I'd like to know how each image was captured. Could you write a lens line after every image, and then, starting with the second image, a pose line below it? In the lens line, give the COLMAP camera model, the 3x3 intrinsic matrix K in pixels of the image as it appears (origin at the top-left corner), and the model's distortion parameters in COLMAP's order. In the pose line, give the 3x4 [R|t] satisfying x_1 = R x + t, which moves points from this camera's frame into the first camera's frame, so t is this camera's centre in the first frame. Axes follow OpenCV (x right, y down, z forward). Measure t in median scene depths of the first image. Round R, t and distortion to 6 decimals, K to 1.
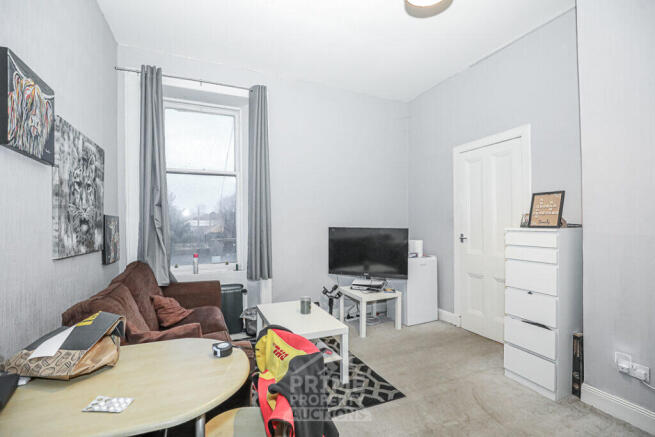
lens RADIAL K [[304.1, 0, 327.5], [0, 304.1, 218.5], [0, 0, 1]] dist [-0.000417, -0.000053]
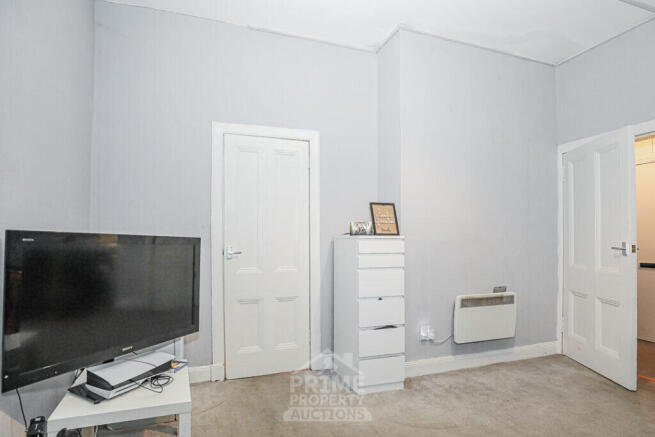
lens RADIAL K [[311.9, 0, 327.6], [0, 311.9, 242.2], [0, 0, 1]] dist [-0.030421, -0.000071]
pose [[0.109064, 0.012887, 0.993951, -0.378433], [-0.011951, 0.999861, -0.011652, 0.065294], [-0.993963, -0.010608, 0.109203, 1.018523]]
